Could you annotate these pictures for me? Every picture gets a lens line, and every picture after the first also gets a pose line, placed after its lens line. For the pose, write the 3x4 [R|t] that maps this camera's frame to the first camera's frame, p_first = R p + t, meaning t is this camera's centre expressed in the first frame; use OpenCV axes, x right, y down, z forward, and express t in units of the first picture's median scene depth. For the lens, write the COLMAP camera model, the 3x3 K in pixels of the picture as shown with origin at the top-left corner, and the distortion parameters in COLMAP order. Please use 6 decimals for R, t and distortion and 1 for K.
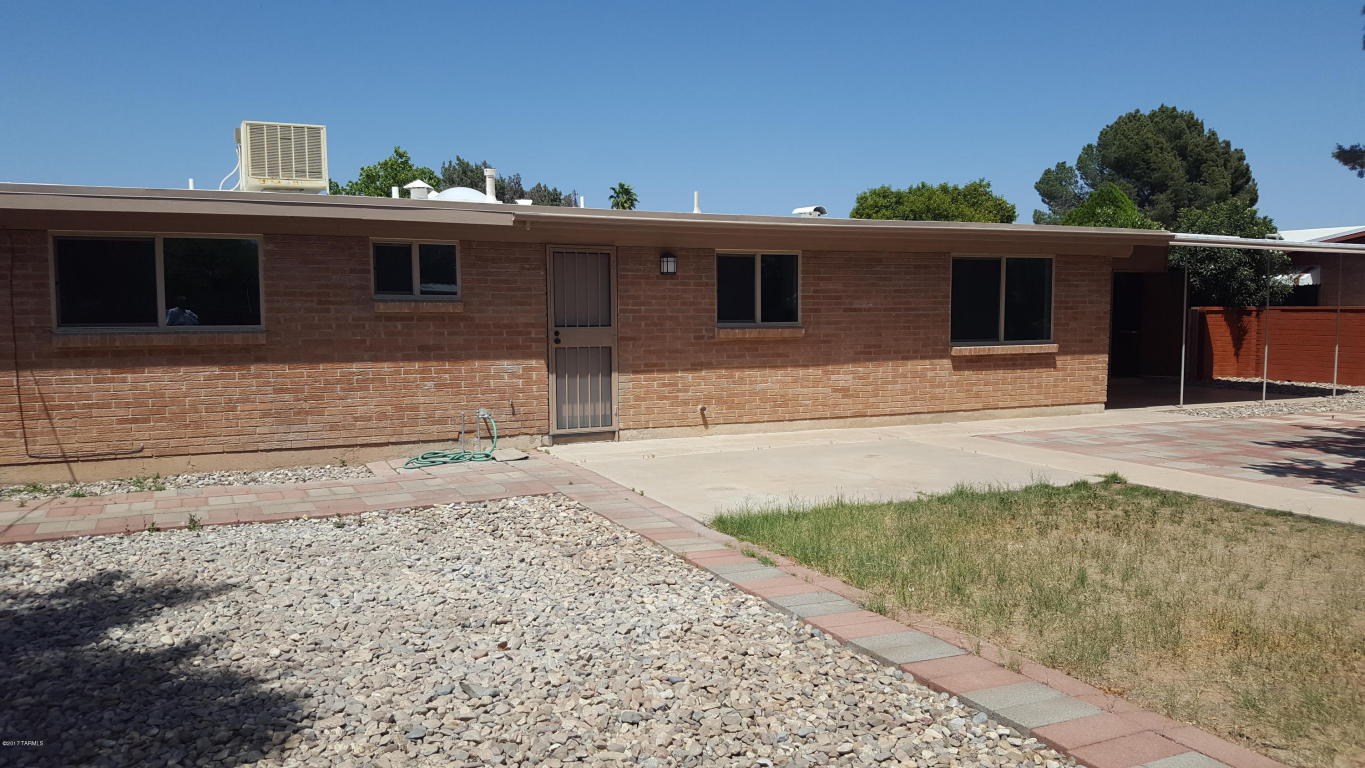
lens RADIAL K [[1028.0, 0, 676.8], [0, 1028.0, 407.3], [0, 0, 1]] dist [0.194876, -0.422475]
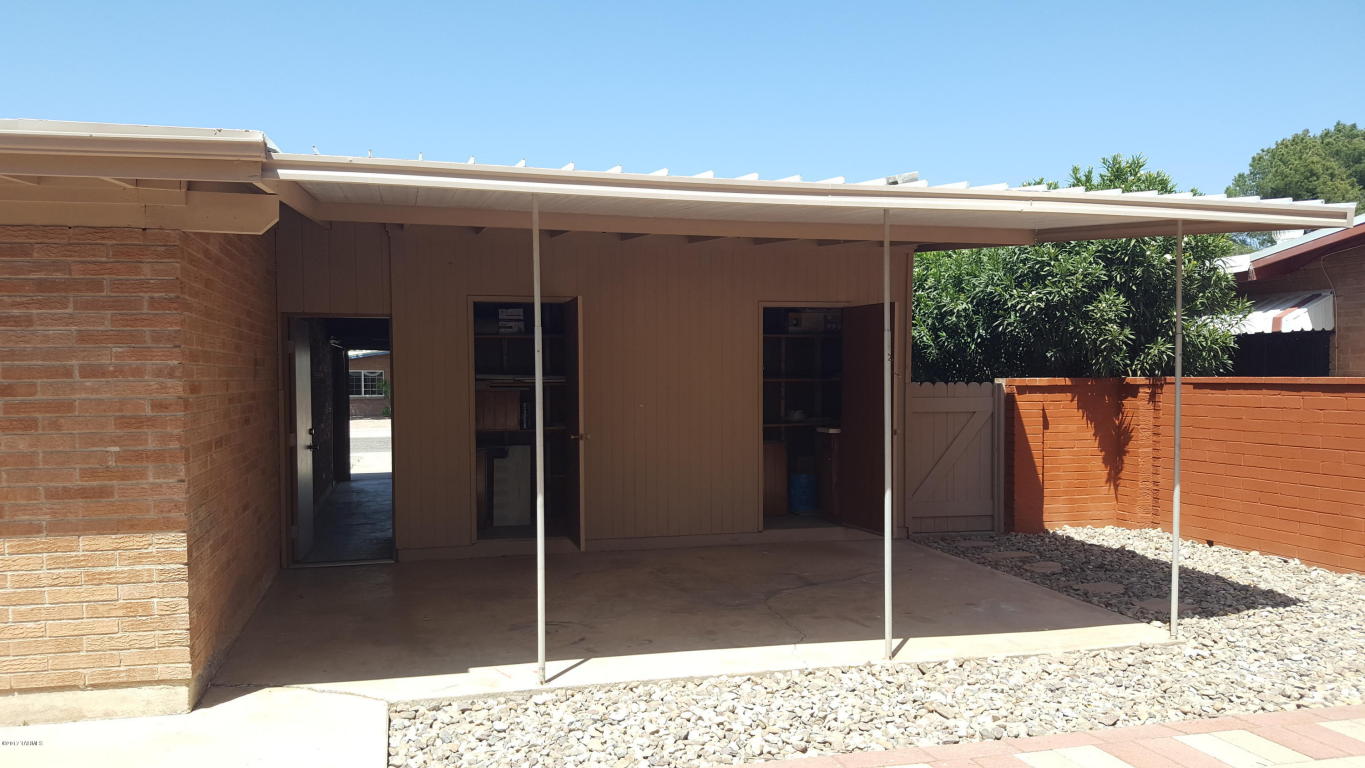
lens RADIAL K [[1051.1, 0, 683.9], [0, 1051.1, 420.3], [0, 0, 1]] dist [-0.003168, -0.049366]
pose [[0.981522, 0.004890, -0.191286, 0.713865], [-0.015022, 0.998557, -0.051549, -0.081074], [0.190758, 0.053470, 0.980180, 0.817386]]
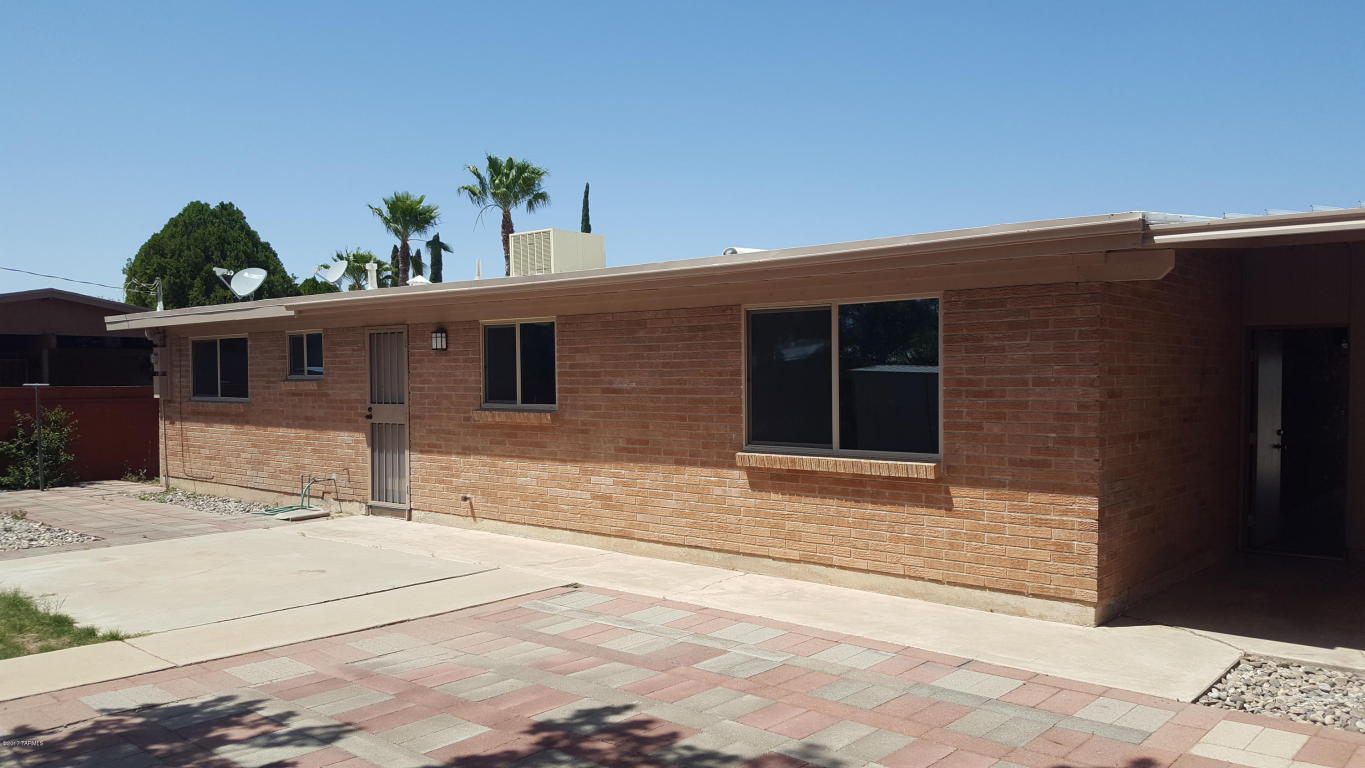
lens RADIAL K [[1028.0, 0, 676.8], [0, 1028.0, 407.3], [0, 0, 1]] dist [0.194876, -0.422475]
pose [[0.395238, 0.026914, -0.918184, 0.862191], [-0.085782, 0.996284, -0.007722, -0.080480], [0.914565, 0.081816, 0.396078, 0.750015]]
